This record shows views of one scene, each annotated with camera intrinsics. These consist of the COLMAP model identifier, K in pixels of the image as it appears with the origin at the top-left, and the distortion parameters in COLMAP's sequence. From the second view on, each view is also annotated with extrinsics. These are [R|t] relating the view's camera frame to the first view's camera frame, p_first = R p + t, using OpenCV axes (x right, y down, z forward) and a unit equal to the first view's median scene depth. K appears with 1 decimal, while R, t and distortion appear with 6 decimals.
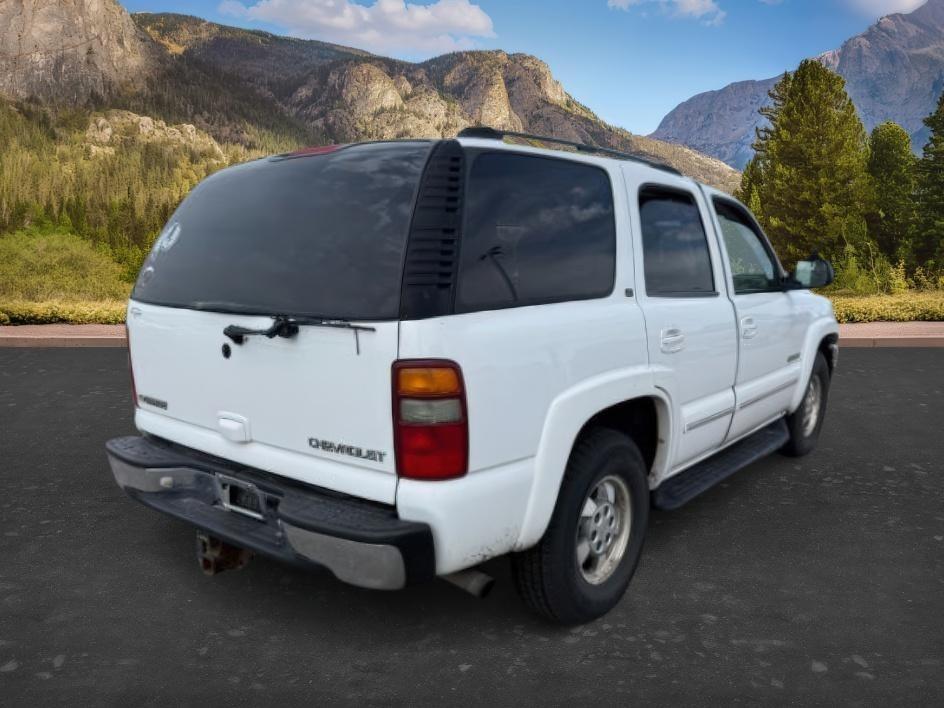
lens RADIAL K [[723.9, 0, 469.7], [0, 723.9, 390.4], [0, 0, 1]] dist [0.004037, 0.005769]
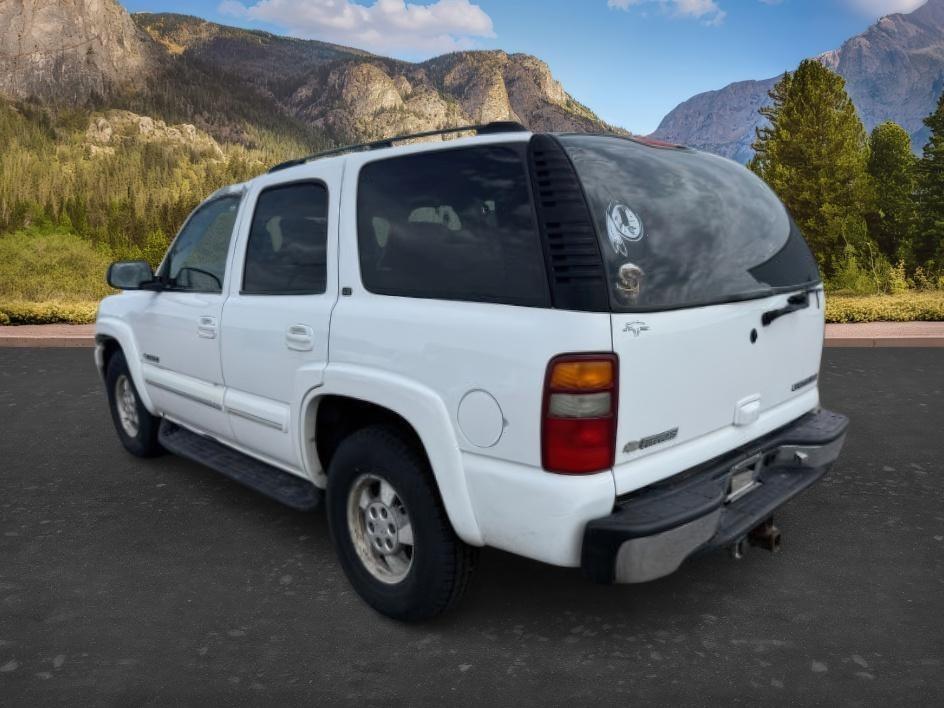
lens RADIAL K [[723.9, 0, 469.7], [0, 723.9, 390.4], [0, 0, 1]] dist [0.004037, 0.005769]
pose [[0.113162, -0.208710, 0.971409, -1.201966], [0.208622, 0.960885, 0.182146, -0.216364], [-0.971427, 0.182045, 0.152277, 1.074667]]
